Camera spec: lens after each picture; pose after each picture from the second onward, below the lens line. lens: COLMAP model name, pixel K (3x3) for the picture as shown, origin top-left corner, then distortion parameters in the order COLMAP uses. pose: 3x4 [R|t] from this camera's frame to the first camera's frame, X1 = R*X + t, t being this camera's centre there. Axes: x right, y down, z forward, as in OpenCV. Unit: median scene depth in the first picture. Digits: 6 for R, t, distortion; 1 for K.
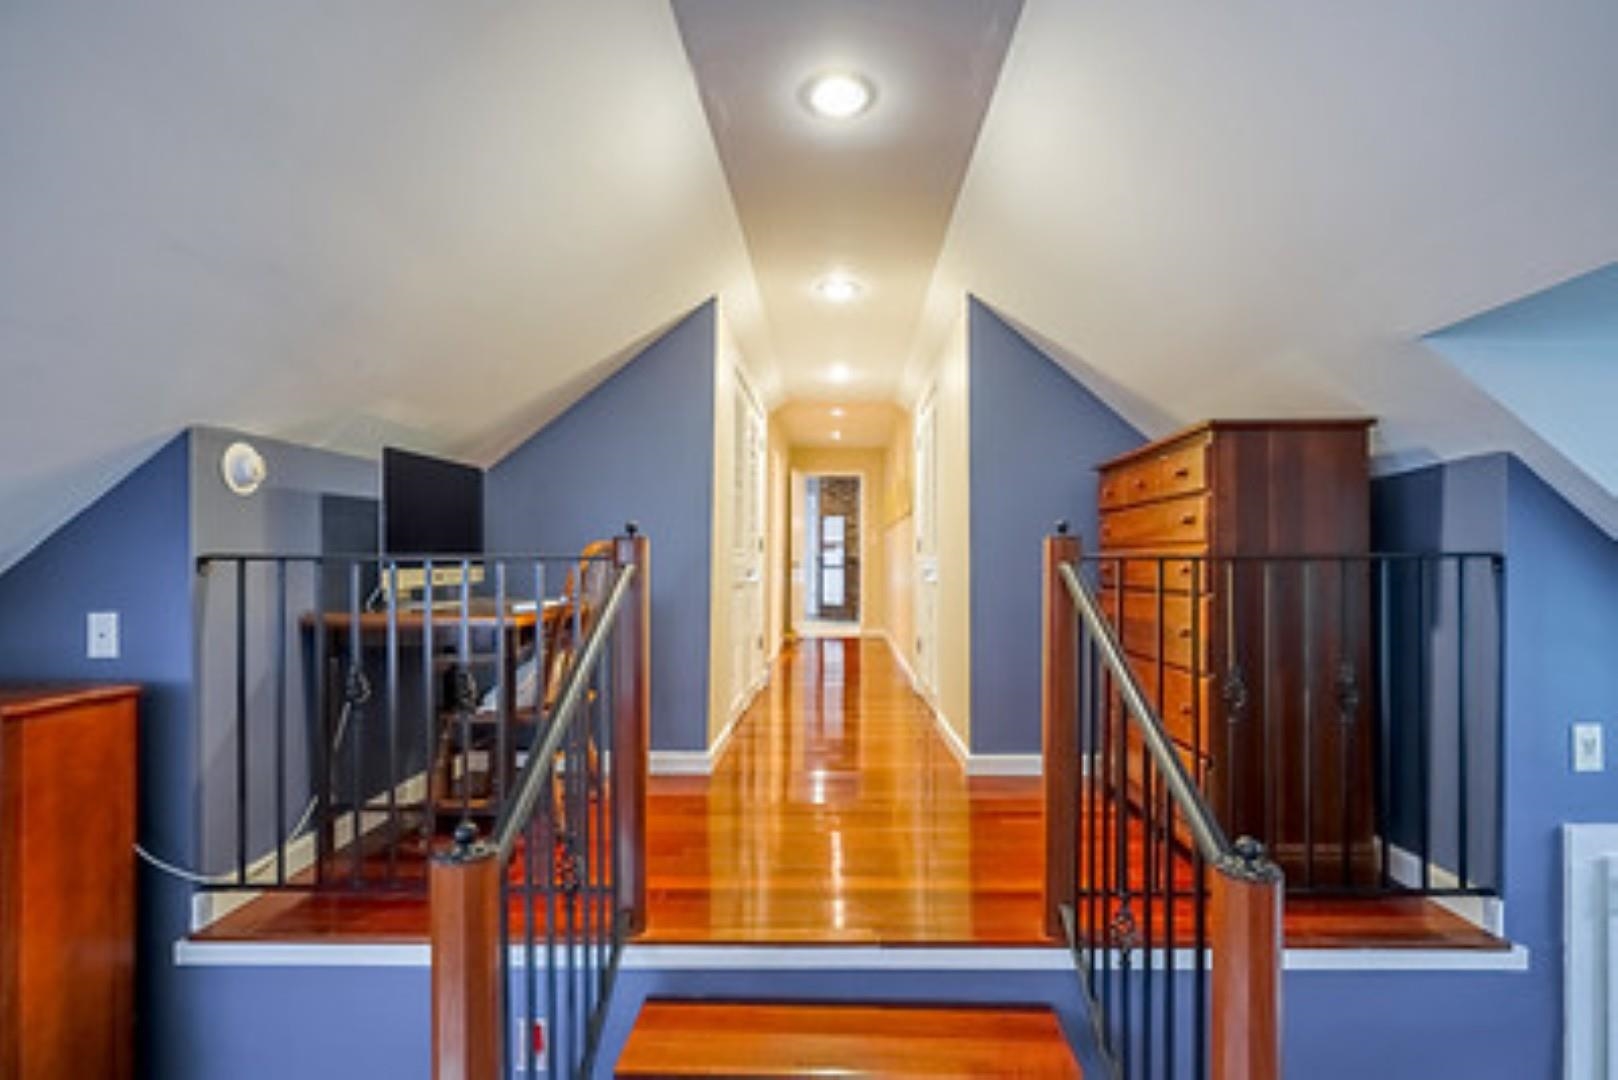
lens RADIAL K [[726.2, 0, 803.3], [0, 726.2, 544.1], [0, 0, 1]] dist [-0.002746, -0.000464]
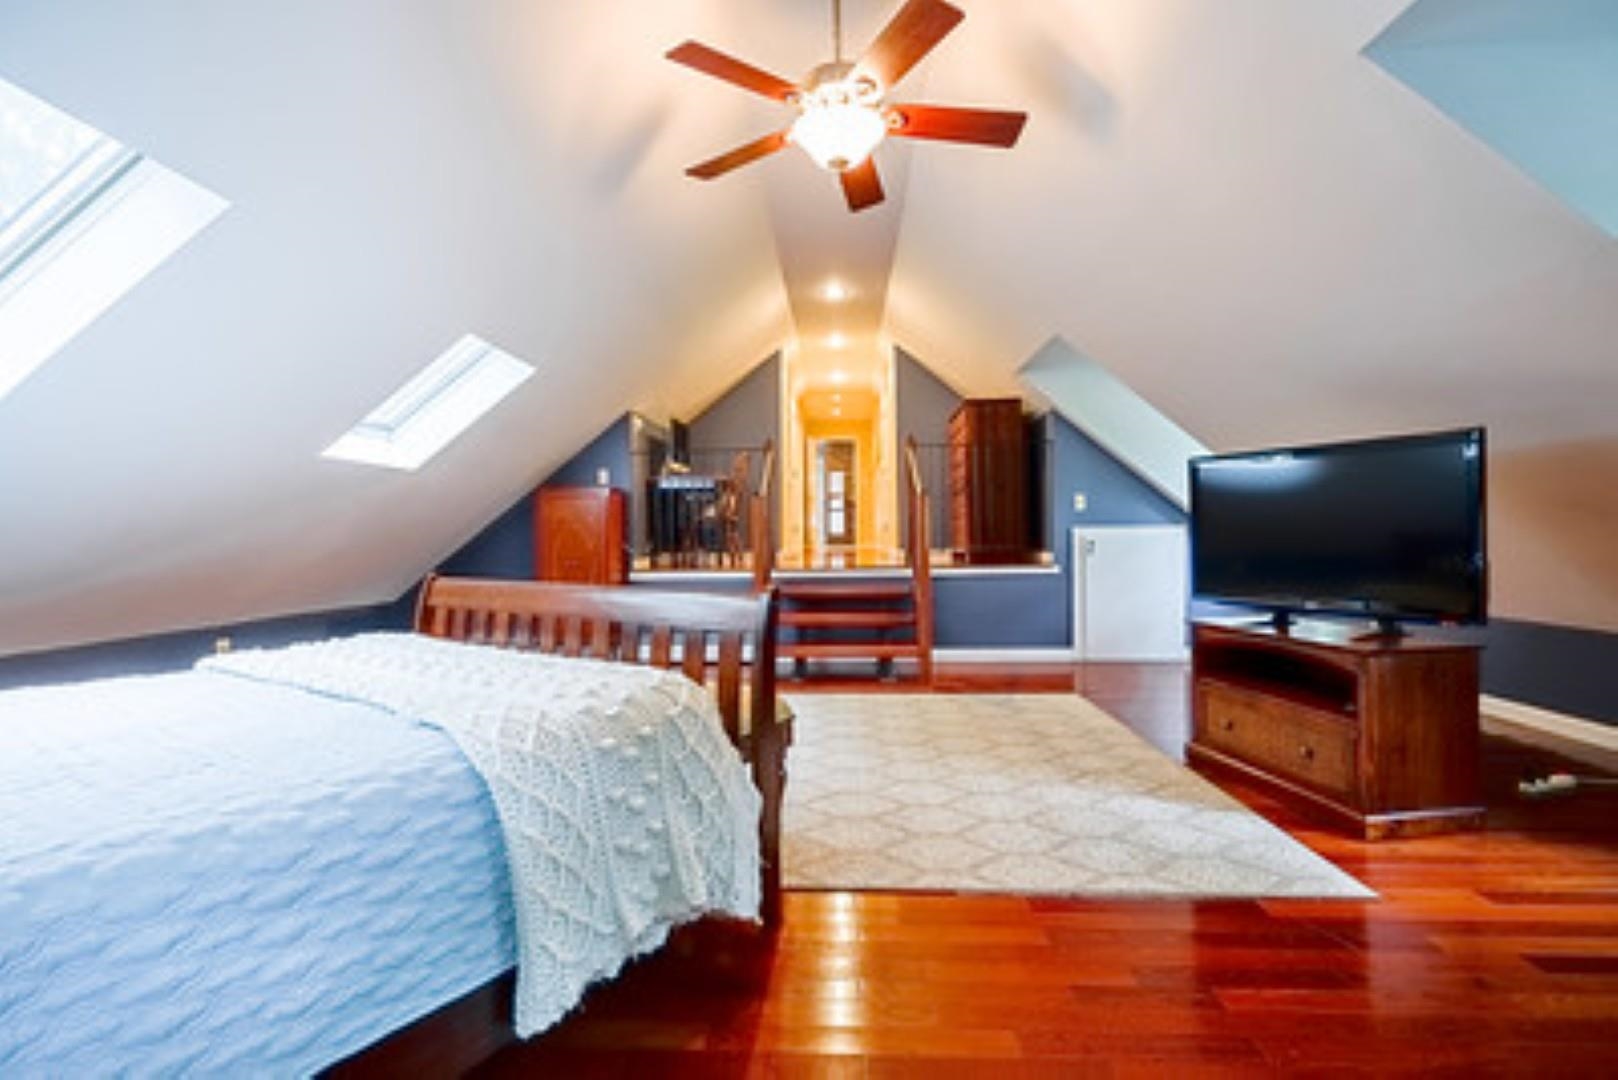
lens RADIAL K [[726.2, 0, 803.3], [0, 726.2, 544.1], [0, 0, 1]] dist [-0.002746, -0.000464]
pose [[0.999785, -0.019782, -0.006137, -0.050464], [0.019896, 0.999620, 0.019092, 0.218751], [0.005757, -0.019210, 0.999799, -1.239641]]
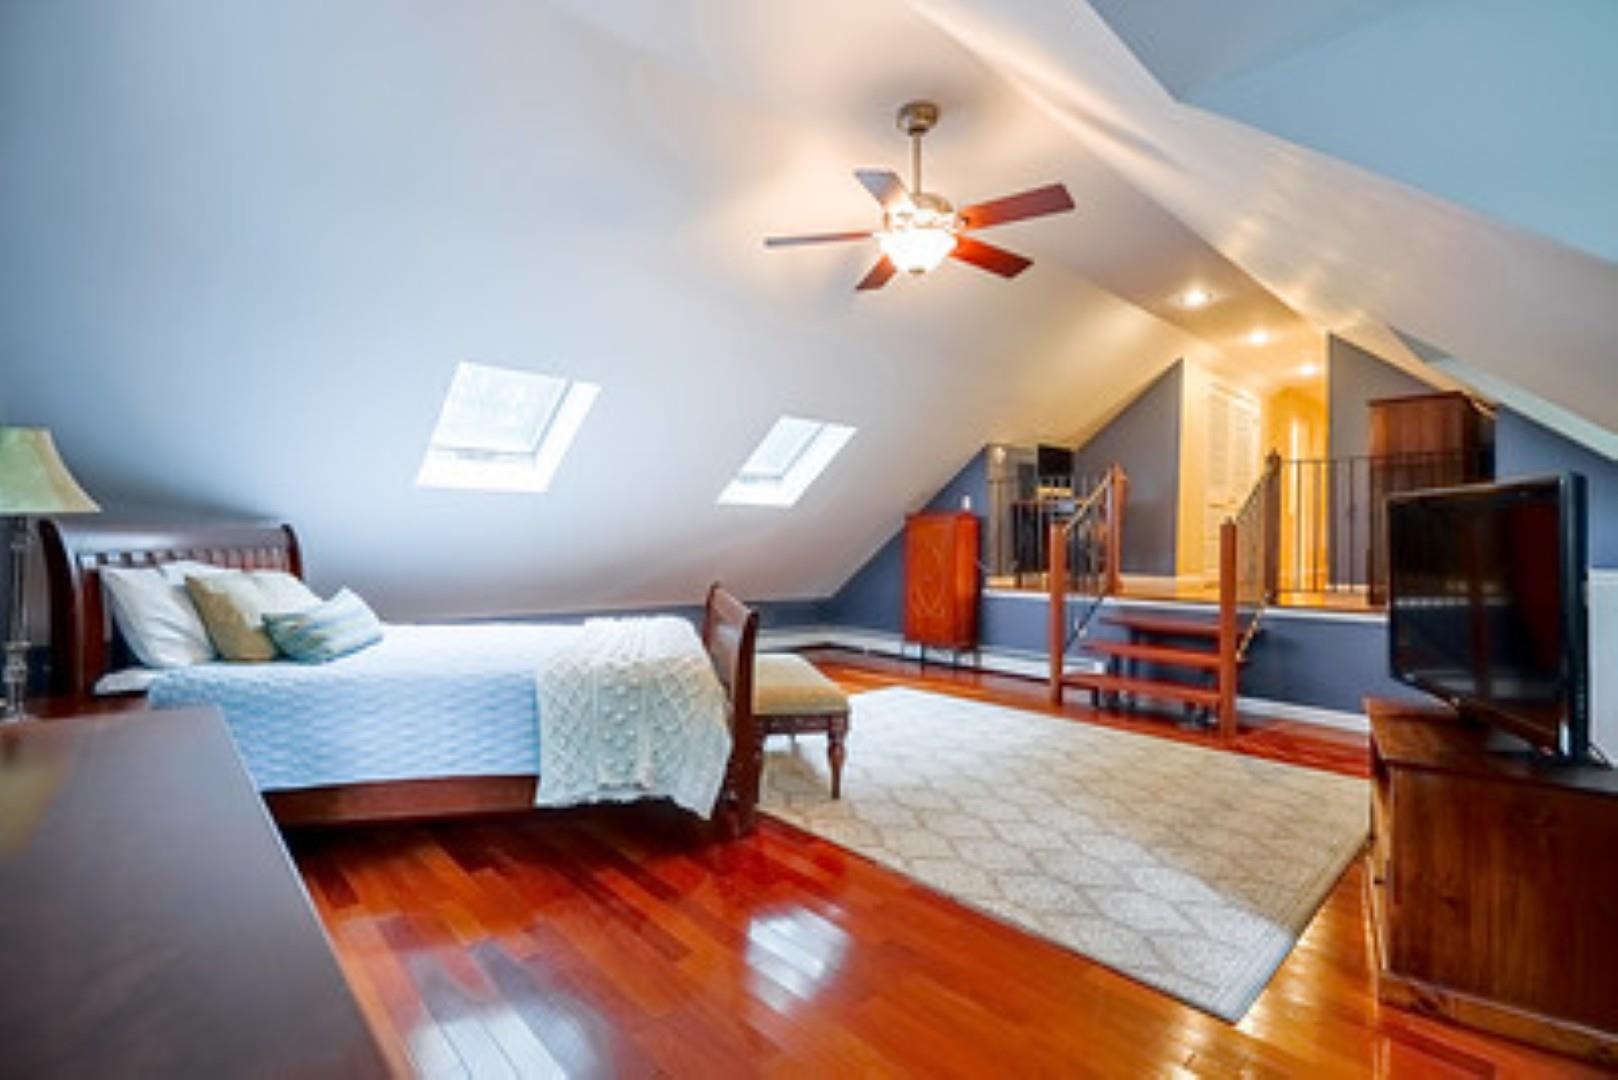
lens RADIAL K [[761.3, 0, 814.4], [0, 761.3, 533.5], [0, 0, 1]] dist [-0.004112, -0.001057]
pose [[0.709344, -0.001579, -0.704861, 0.651873], [-0.002866, 0.999983, -0.005124, 0.173755], [0.704857, 0.005655, 0.709327, -1.260021]]
